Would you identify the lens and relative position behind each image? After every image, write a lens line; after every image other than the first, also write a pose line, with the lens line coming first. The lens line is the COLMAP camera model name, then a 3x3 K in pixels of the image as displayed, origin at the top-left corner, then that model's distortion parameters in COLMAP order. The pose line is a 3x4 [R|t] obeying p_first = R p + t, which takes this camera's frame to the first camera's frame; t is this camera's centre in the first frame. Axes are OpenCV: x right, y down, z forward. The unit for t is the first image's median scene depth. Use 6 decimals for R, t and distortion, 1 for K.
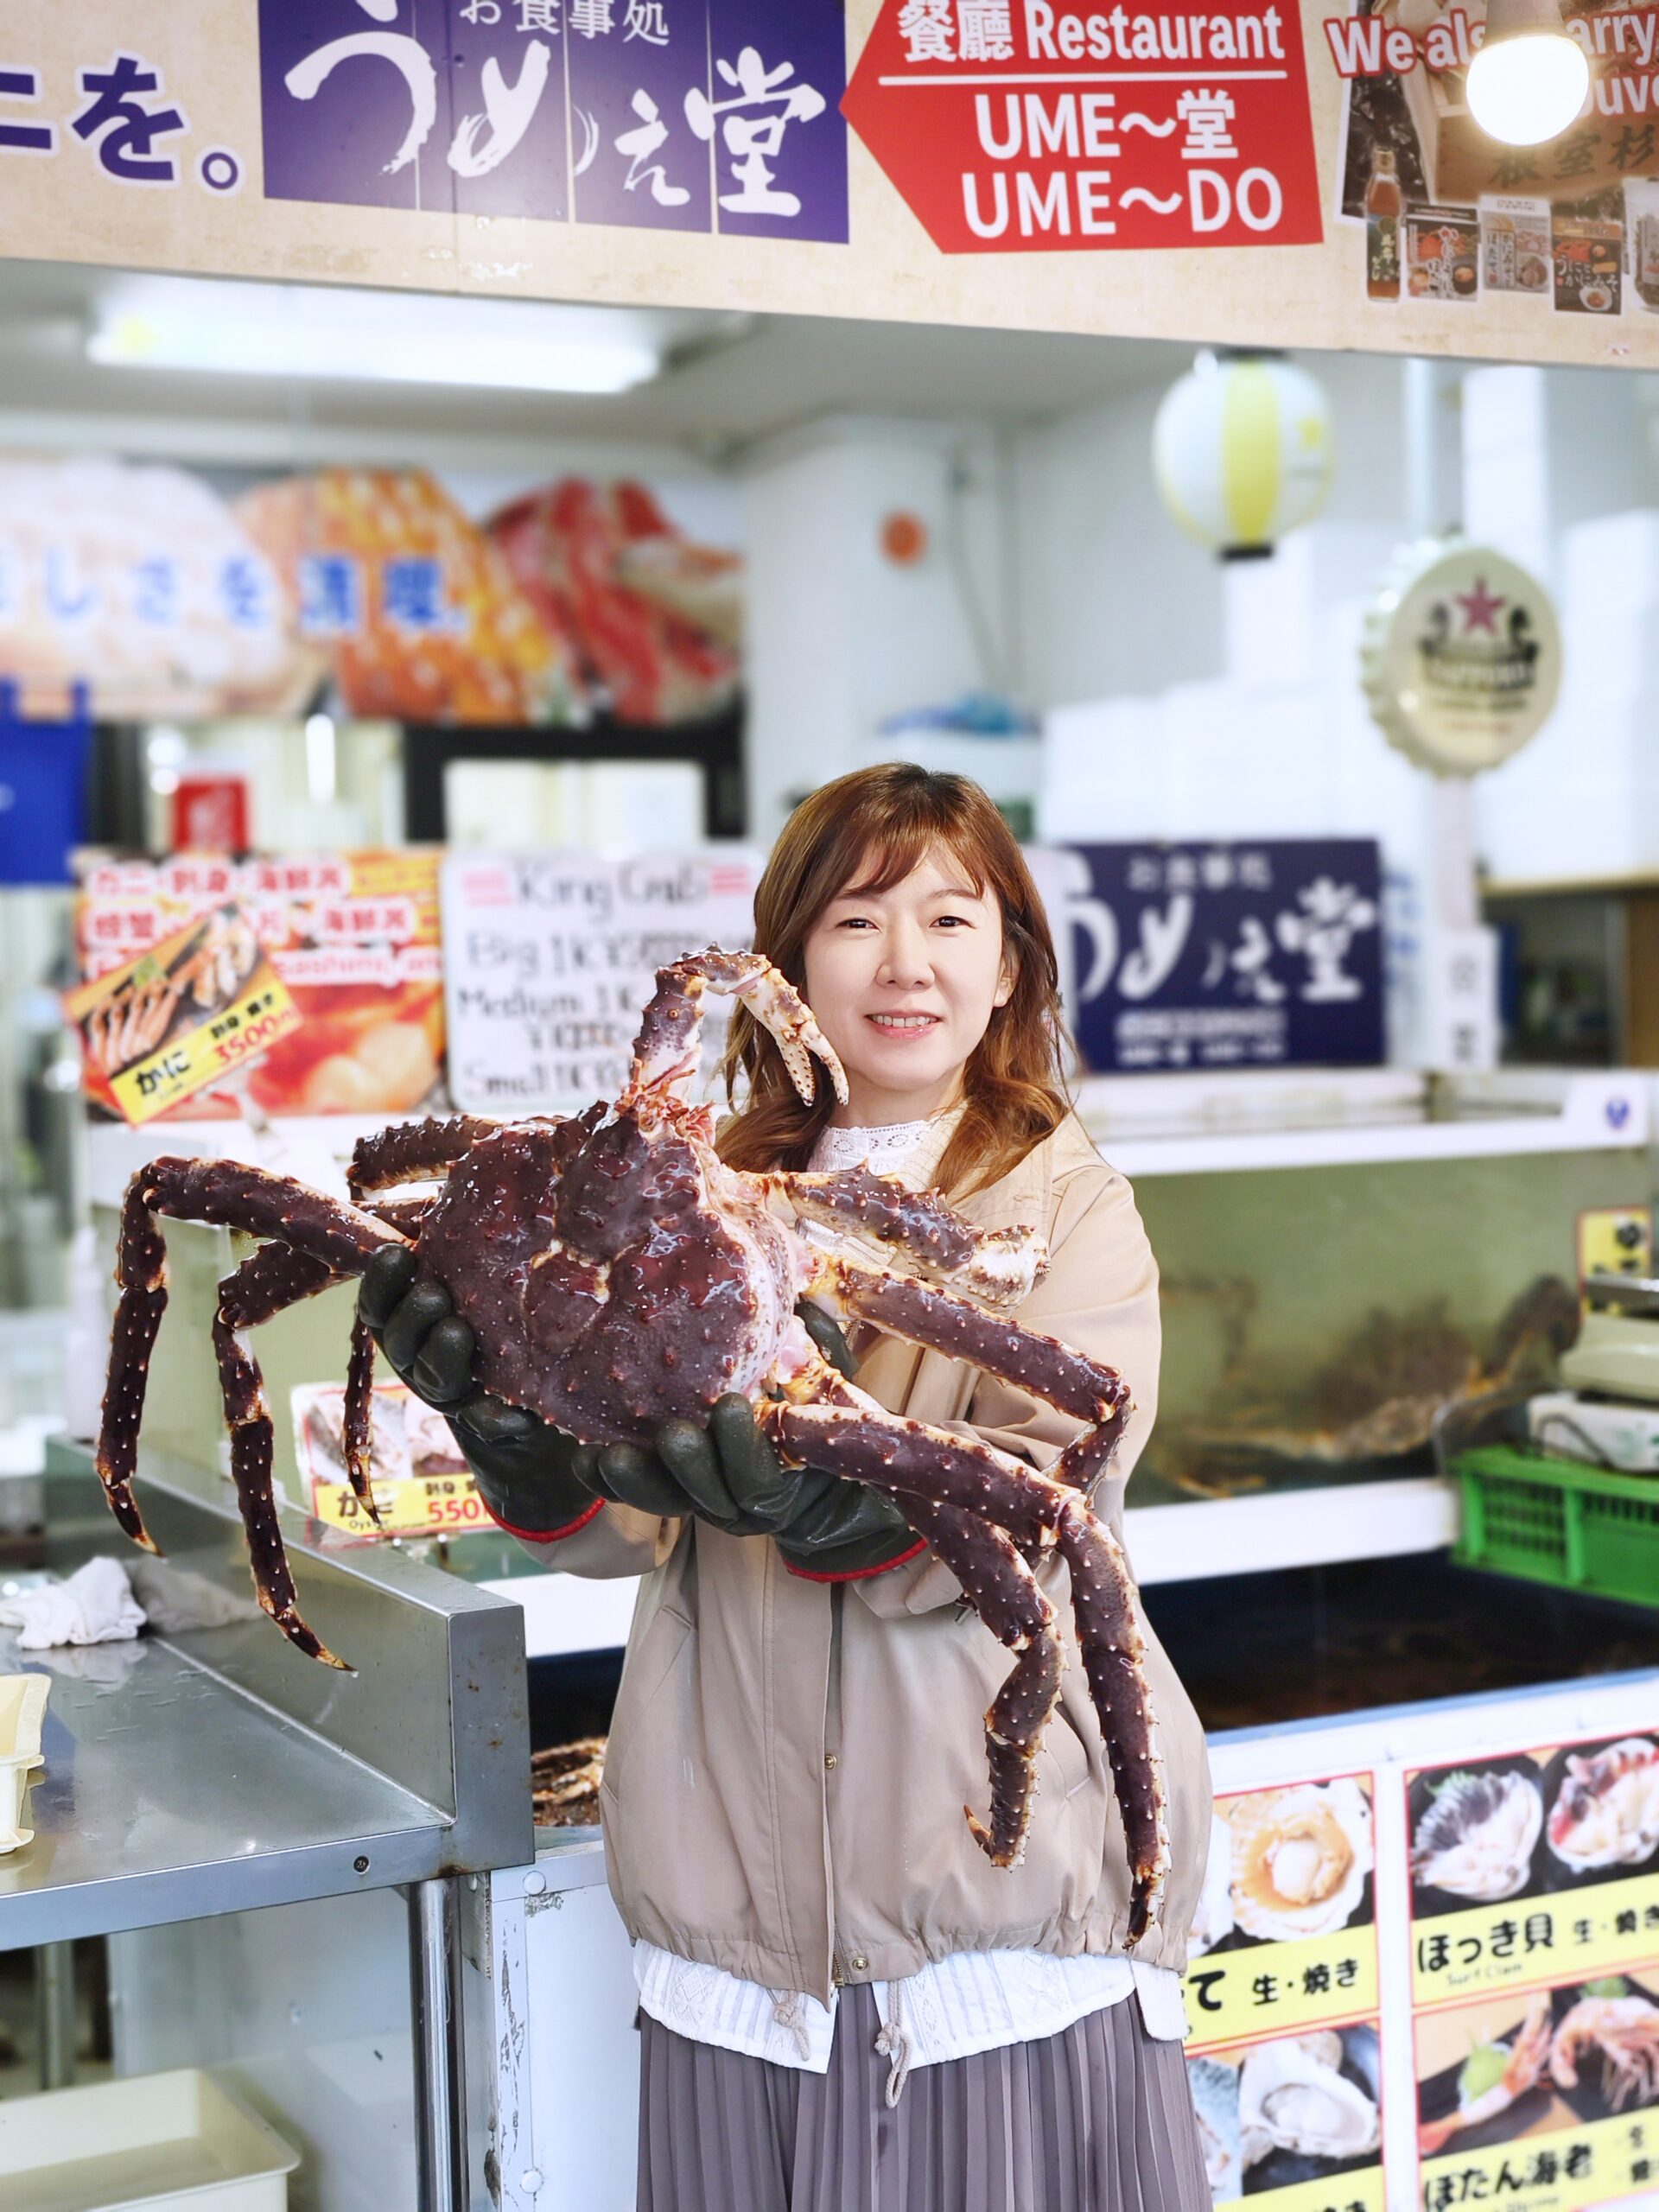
lens RADIAL K [[3259.0, 0, 829.5], [0, 3259.0, 1104.9], [0, 0, 1]] dist [0.019934, 0.000000]
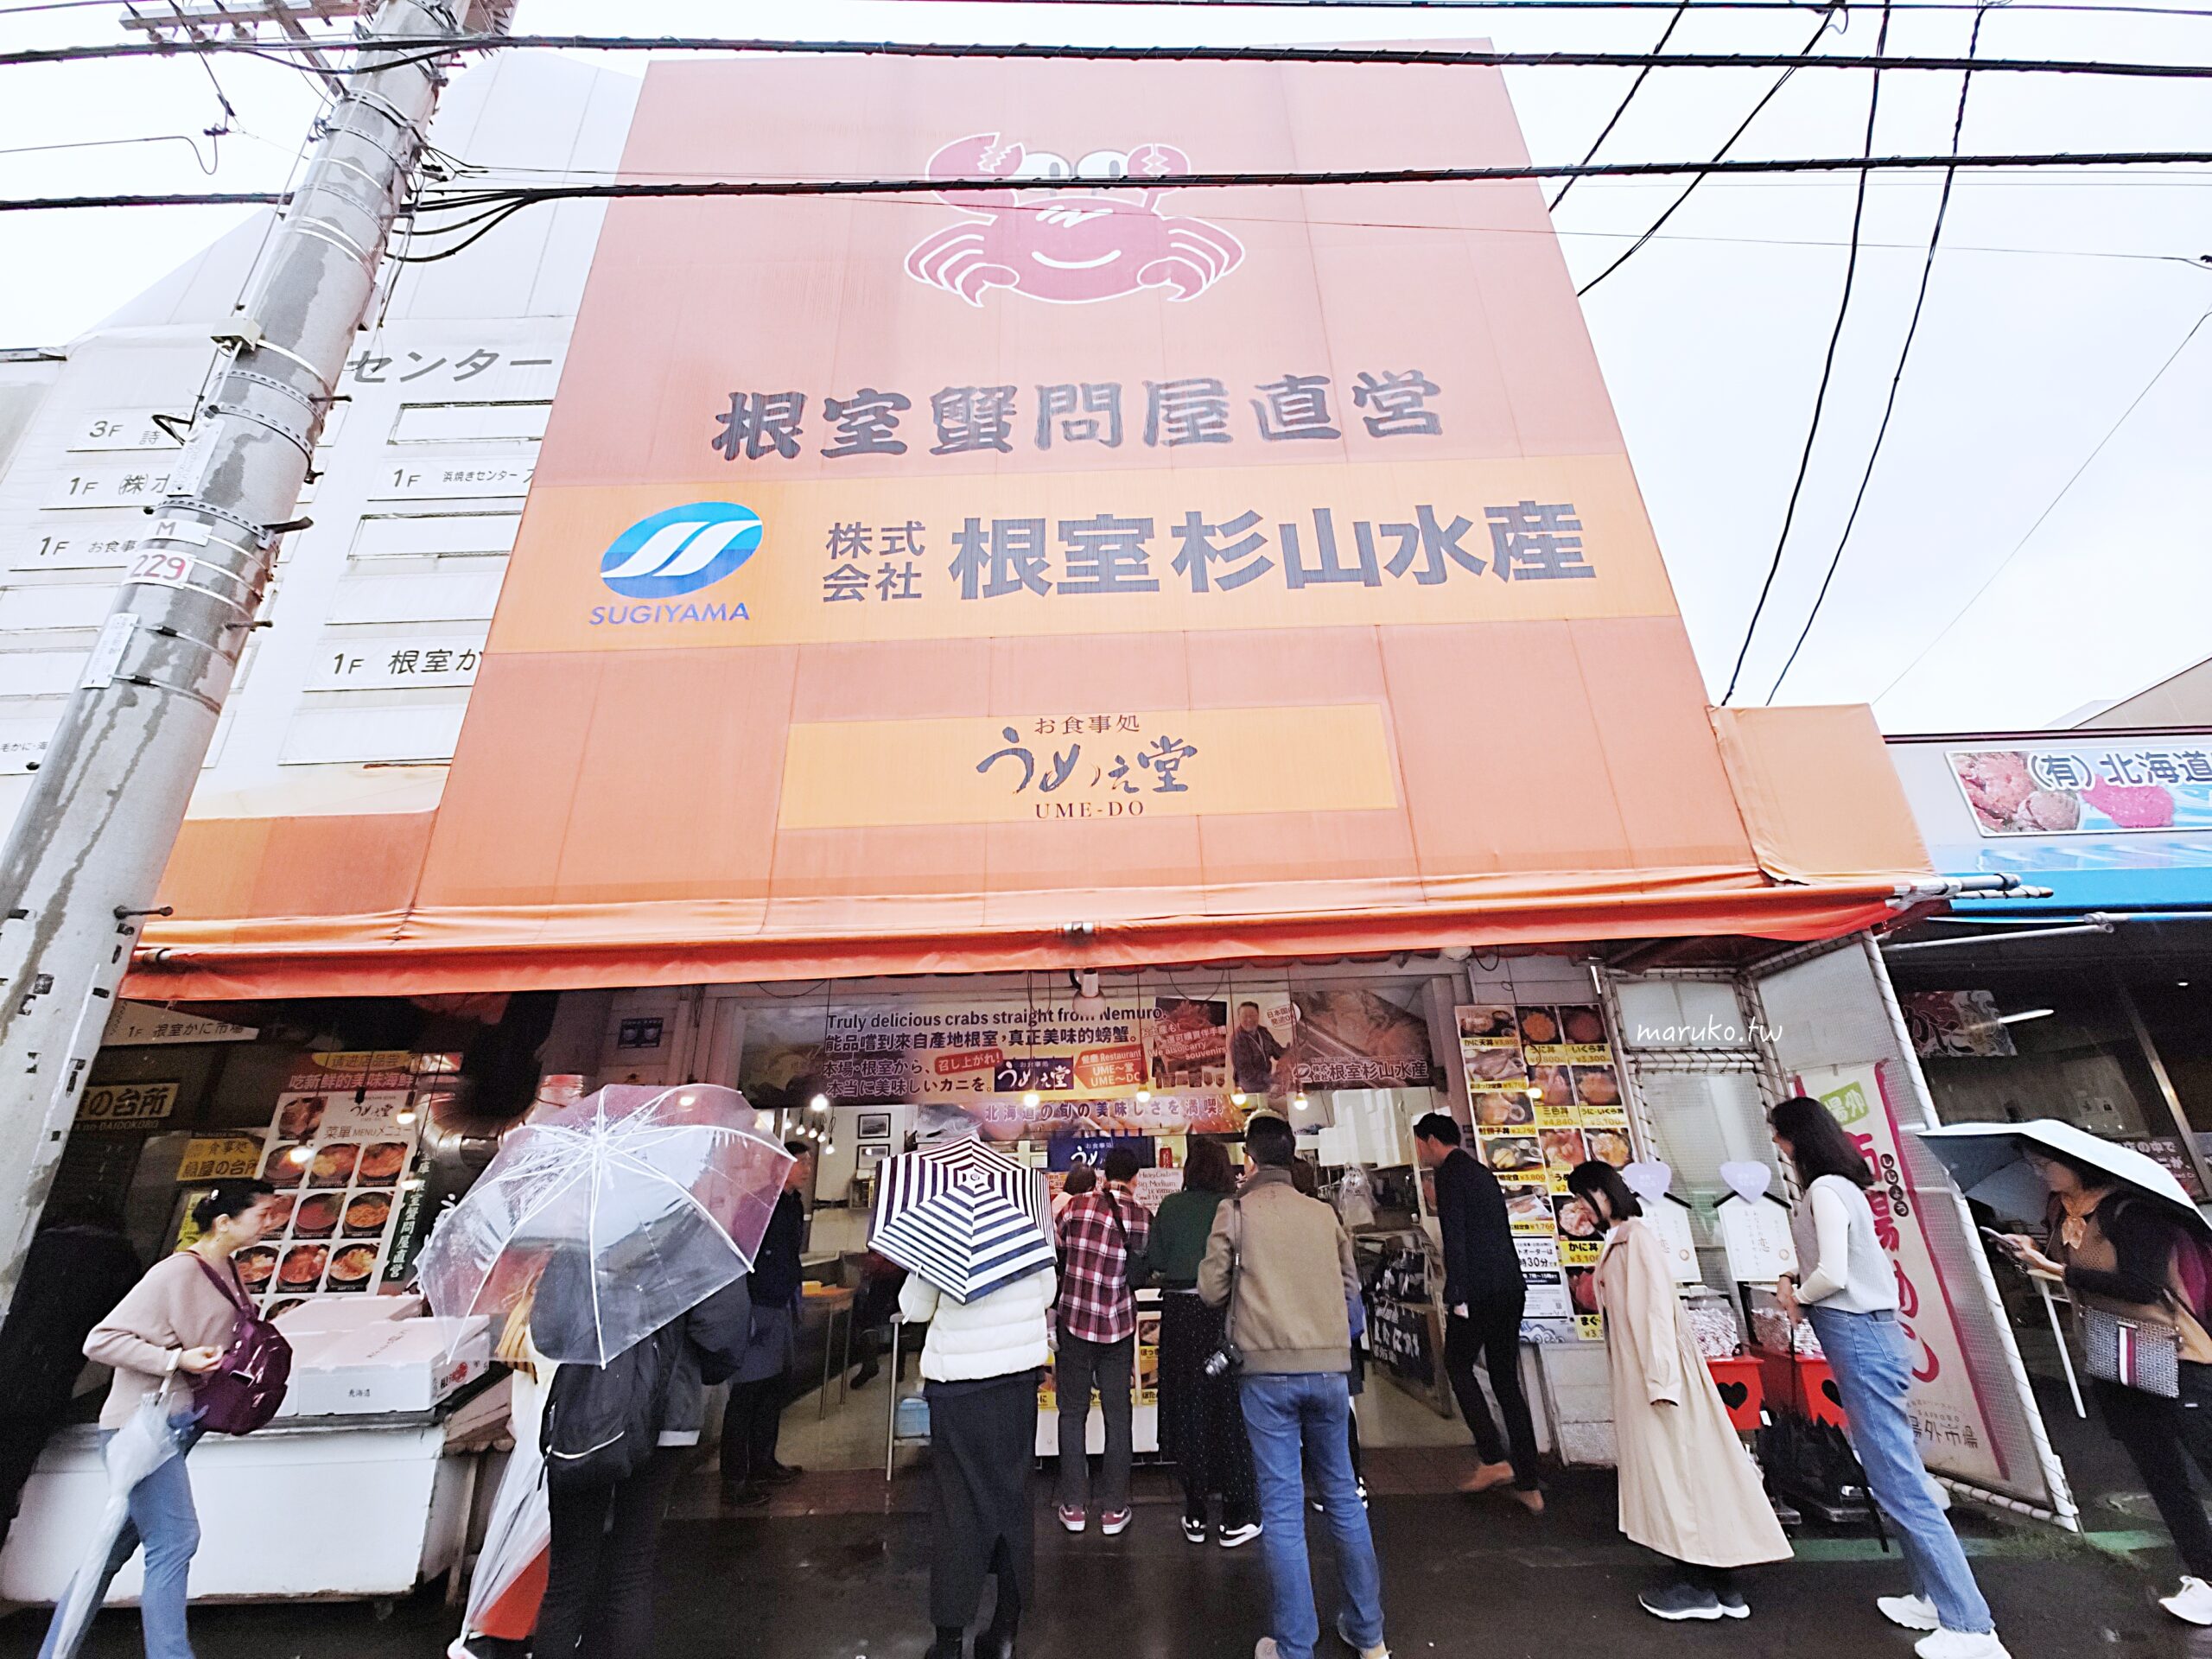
lens RADIAL K [[894.3, 0, 1108.0], [0, 894.3, 839.4], [0, 0, 1]] dist [-0.000176, -0.000003]
pose [[0.889425, -0.164384, -0.426499, 1.009414], [-0.019506, 0.918592, -0.394726, 0.022027], [0.456665, 0.359399, 0.813812, -0.830891]]
